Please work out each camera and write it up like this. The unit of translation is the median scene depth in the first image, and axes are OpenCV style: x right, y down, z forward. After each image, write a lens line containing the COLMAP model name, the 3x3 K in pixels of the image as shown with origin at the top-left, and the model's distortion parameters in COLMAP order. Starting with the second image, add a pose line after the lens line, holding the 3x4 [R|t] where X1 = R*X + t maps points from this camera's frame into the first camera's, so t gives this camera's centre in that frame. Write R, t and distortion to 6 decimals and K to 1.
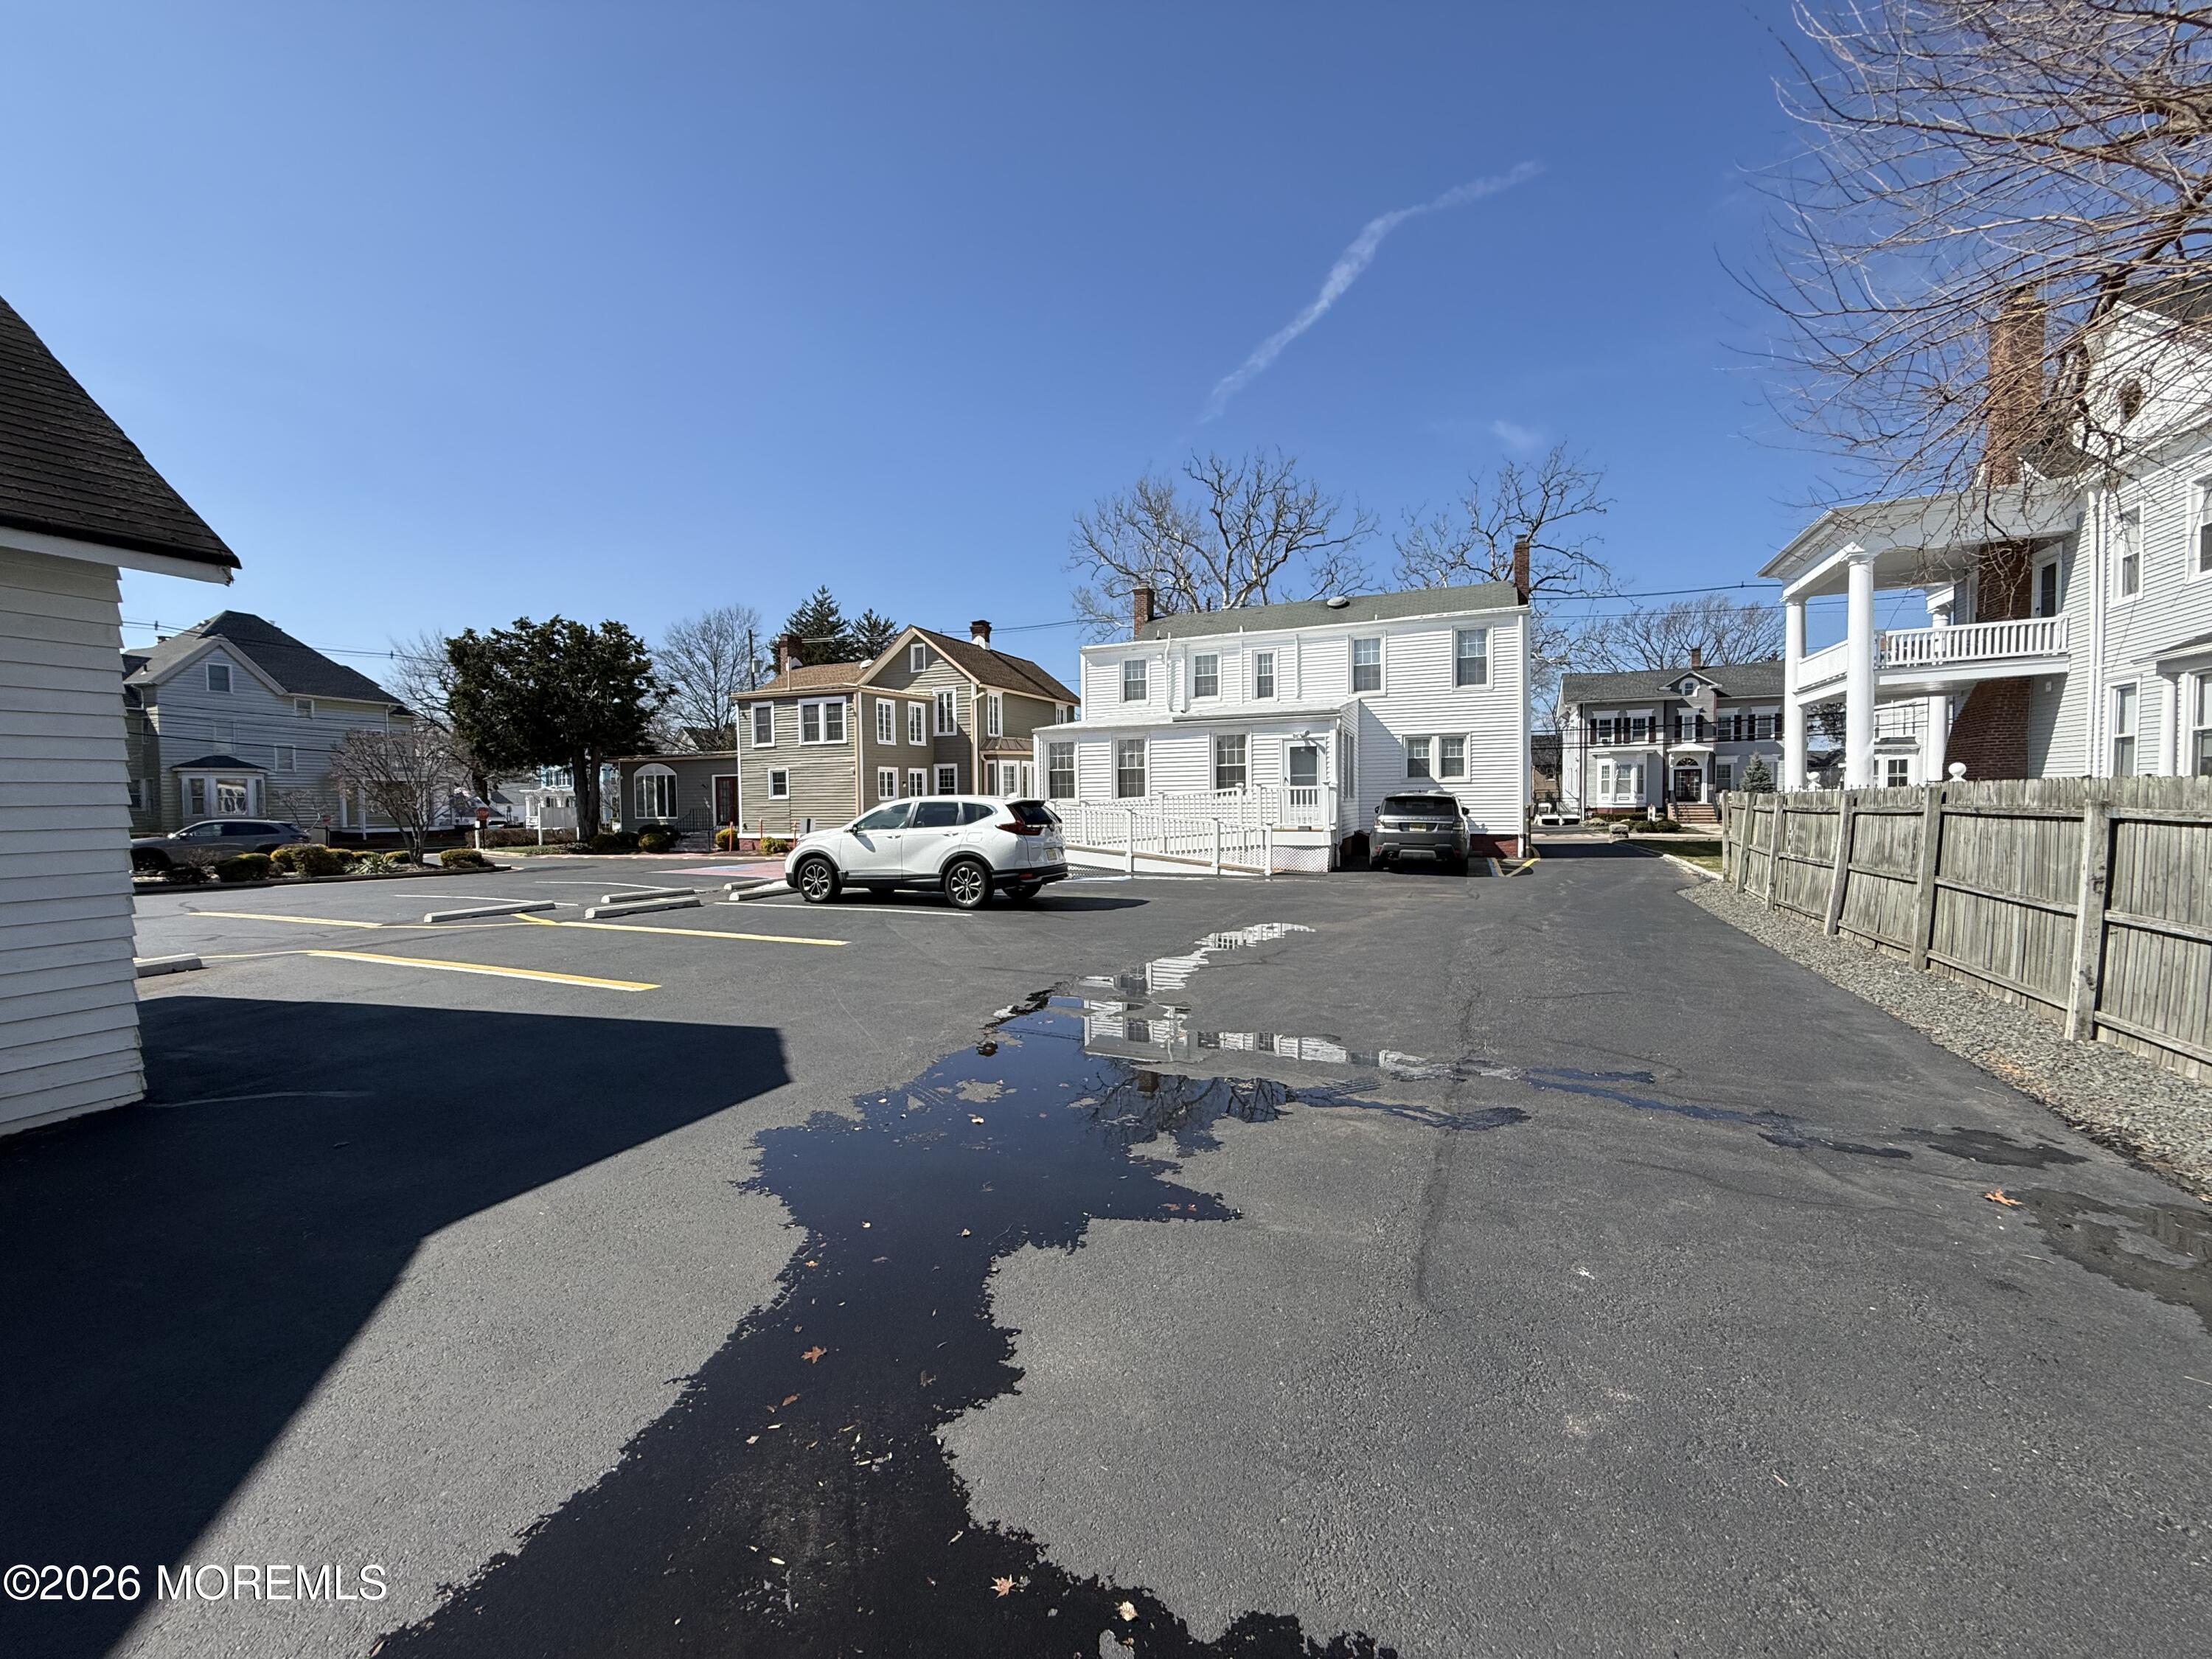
lens RADIAL K [[886.0, 0, 1106.1], [0, 886.0, 821.0], [0, 0, 1]] dist [-0.000696, -0.000051]
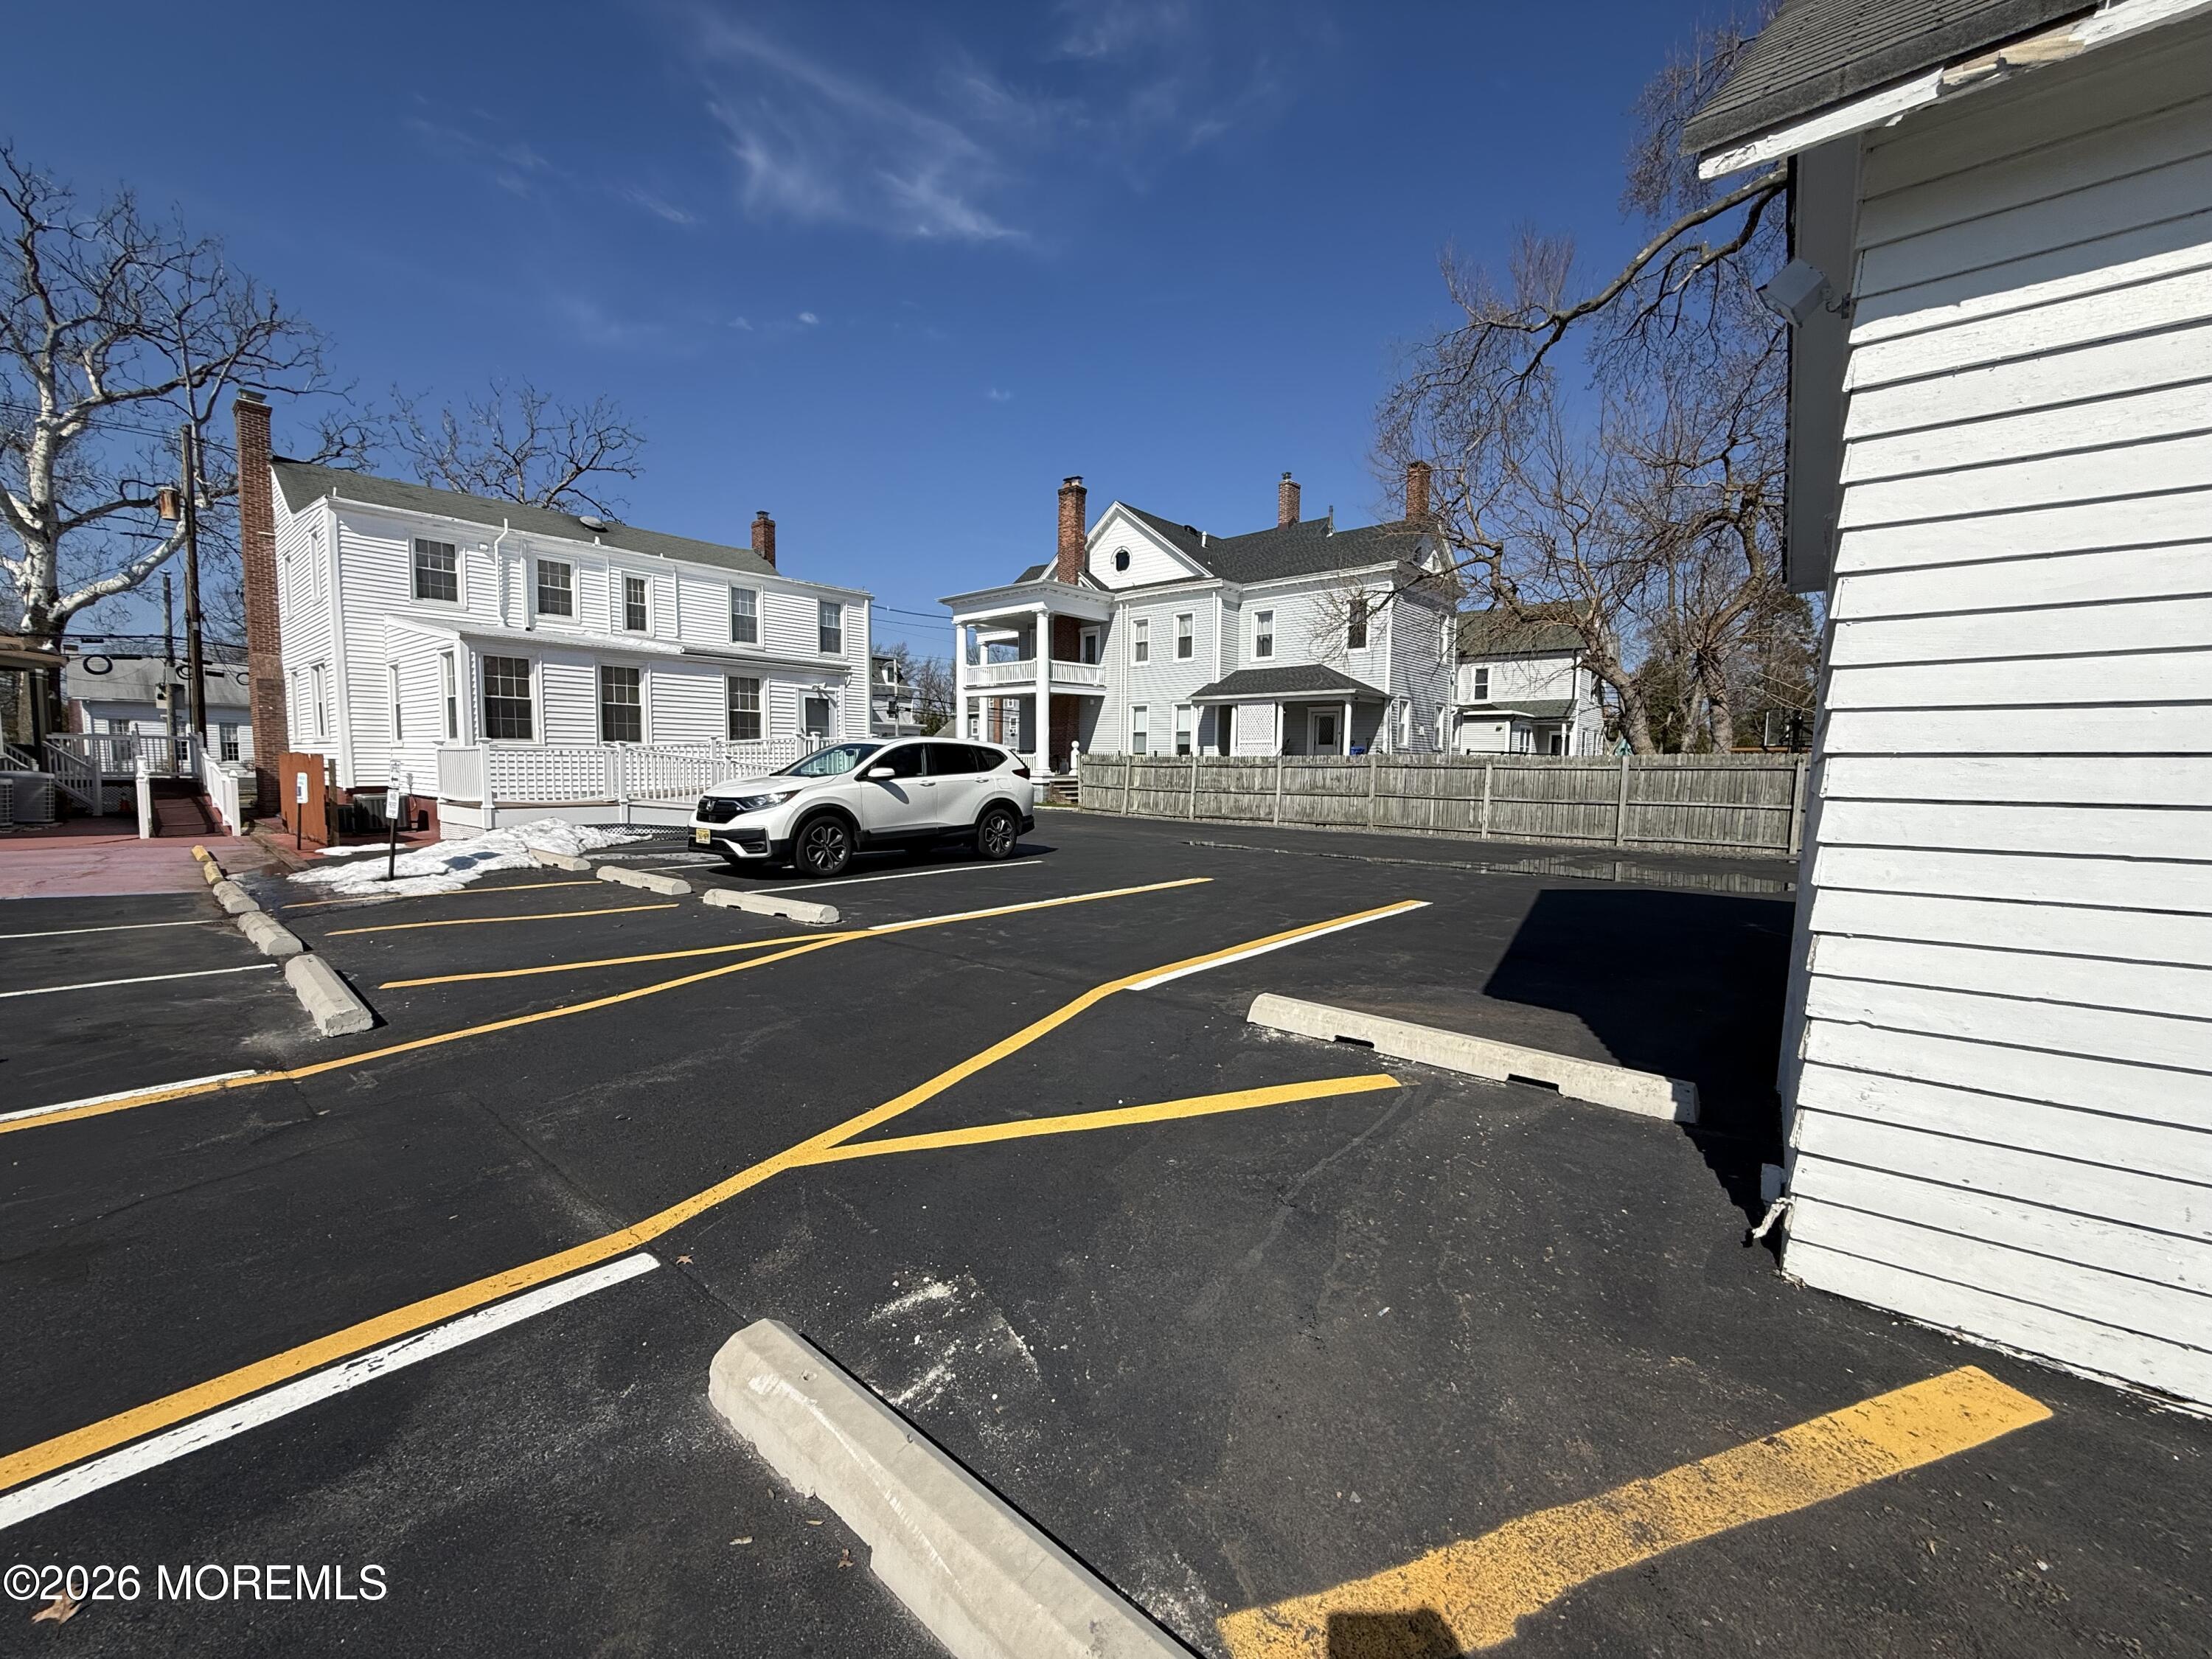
lens RADIAL K [[881.9, 0, 1094.2], [0, 881.9, 834.2], [0, 0, 1]] dist [0.000629, -0.000020]
pose [[0.298345, -0.060595, 0.952533, -0.428004], [0.003683, 0.998048, 0.062337, 0.006012], [-0.954451, -0.015090, 0.297986, 0.260876]]
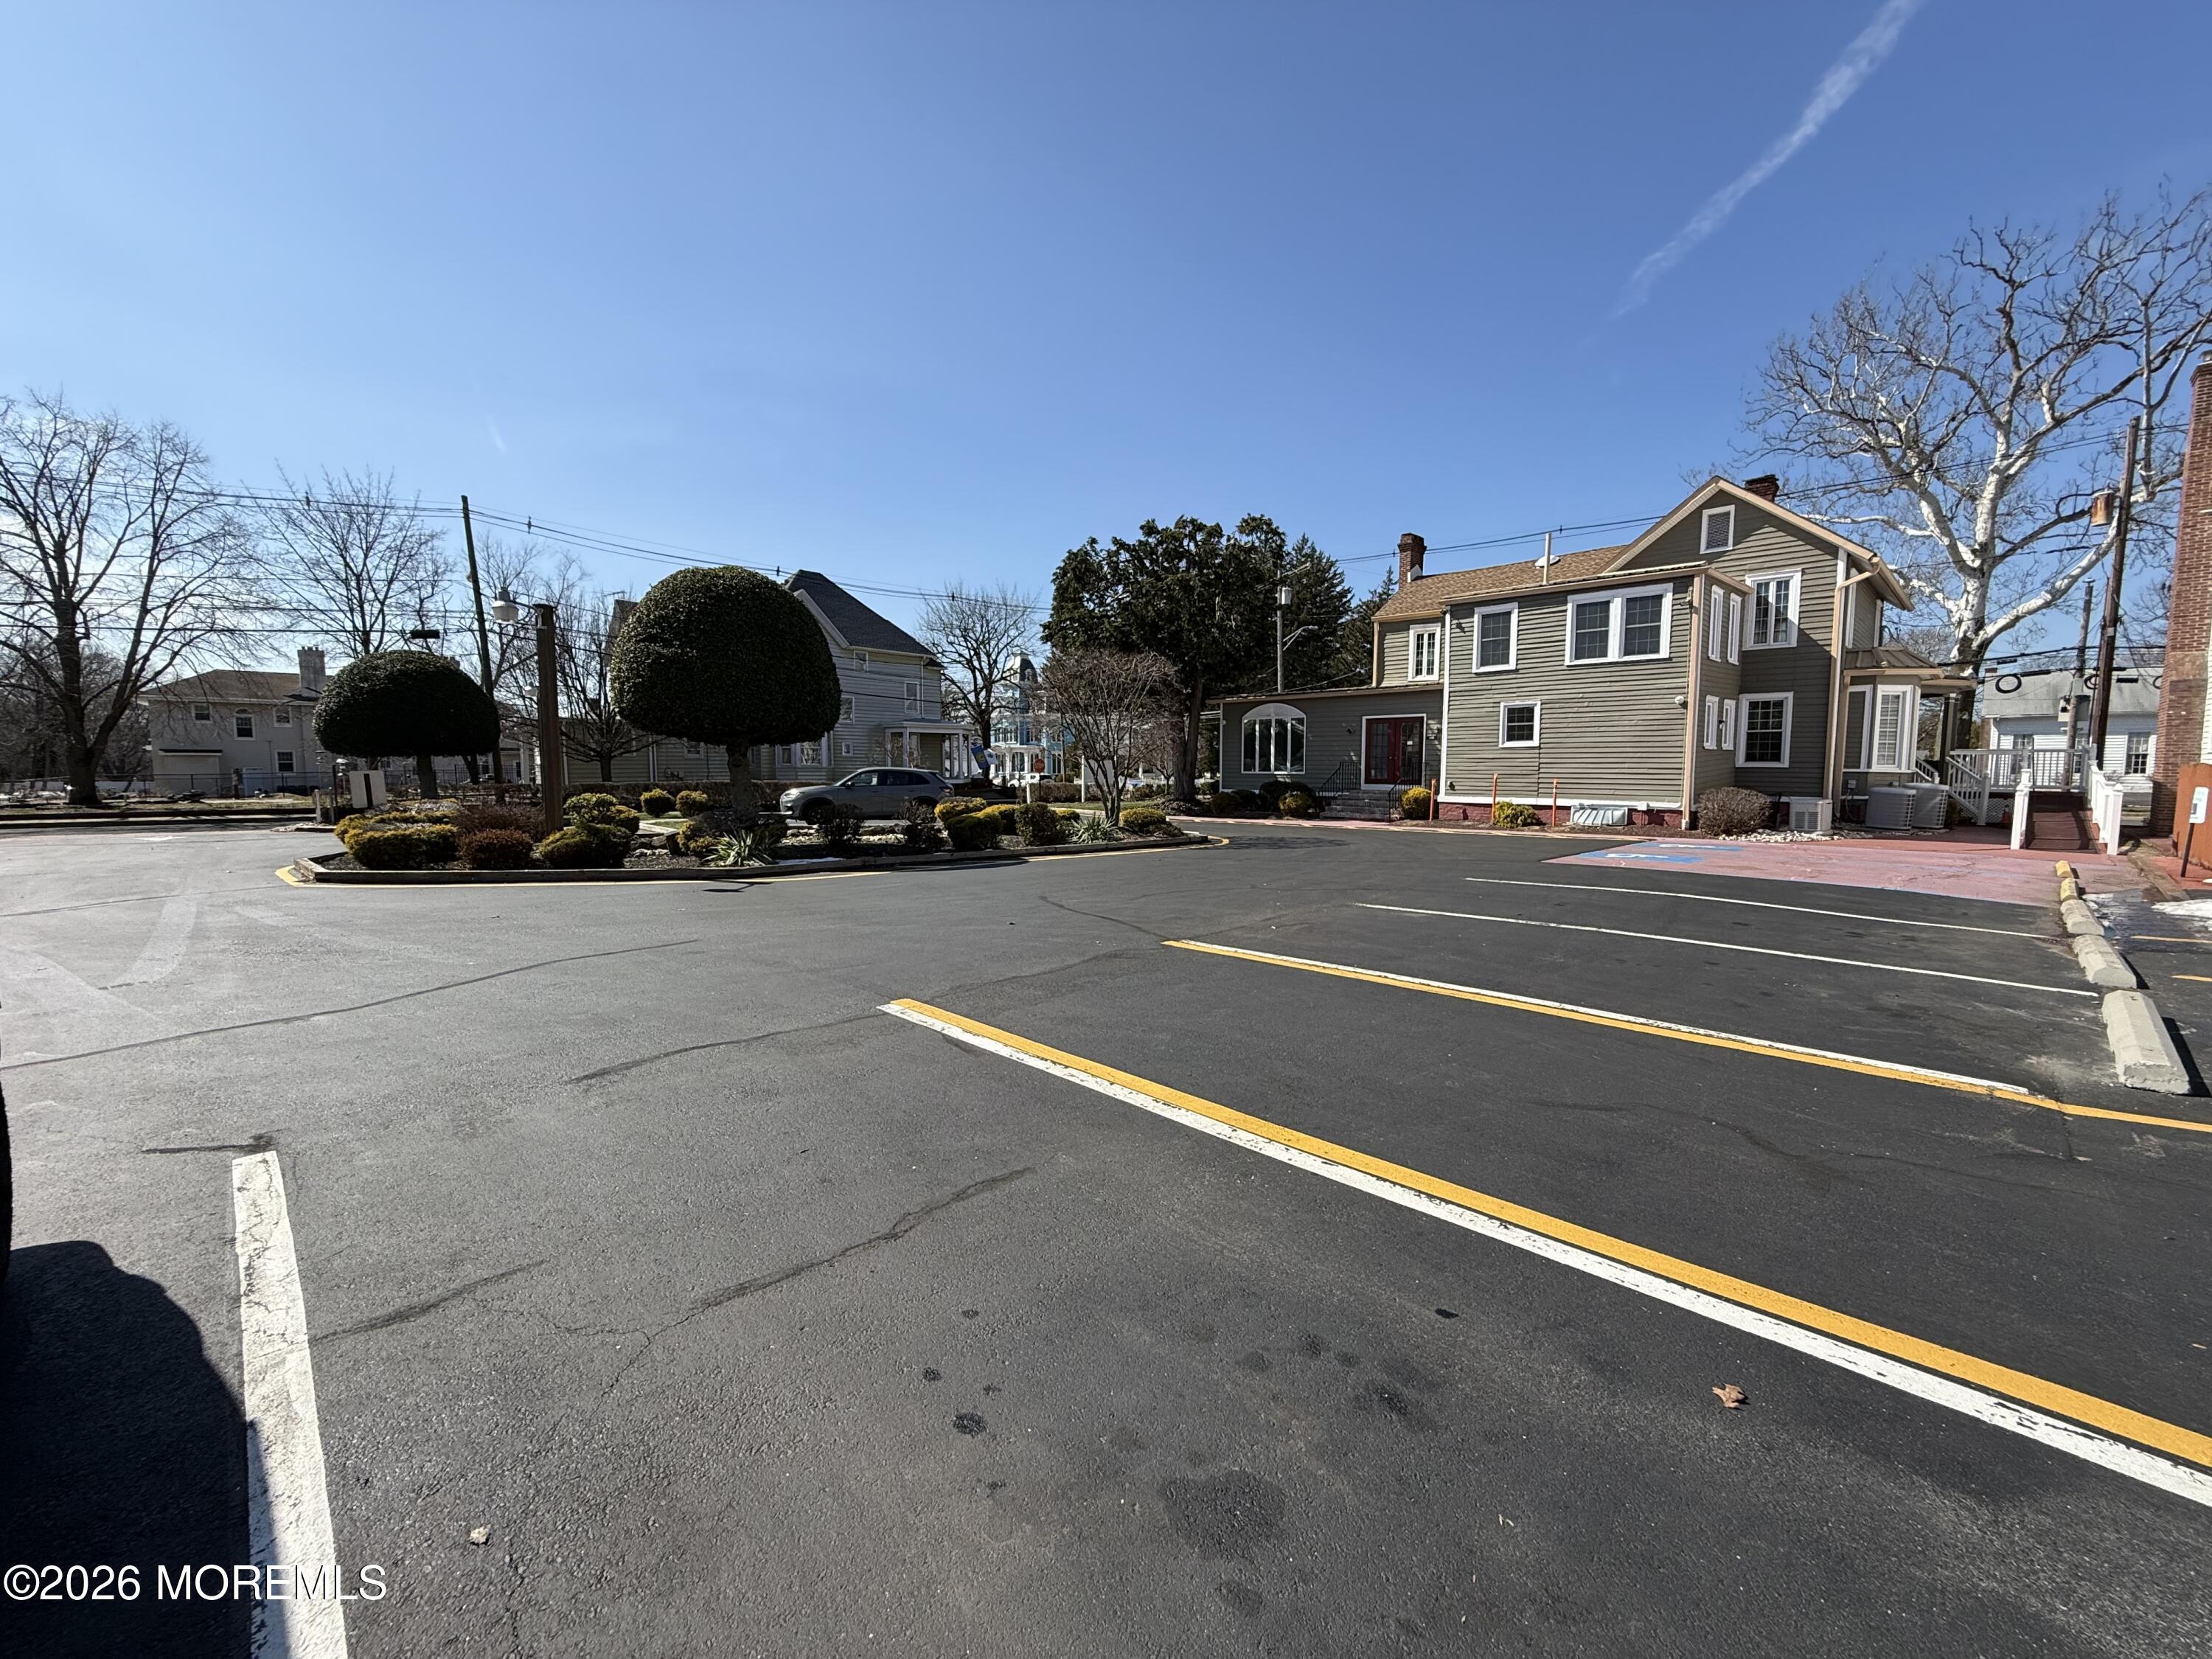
lens RADIAL K [[881.9, 0, 1094.2], [0, 881.9, 834.2], [0, 0, 1]] dist [0.000629, -0.000020]
pose [[0.924994, 0.039259, -0.377947, -0.413759], [-0.017220, 0.997957, 0.061518, 0.006419], [0.379590, -0.050396, 0.923781, 0.241082]]
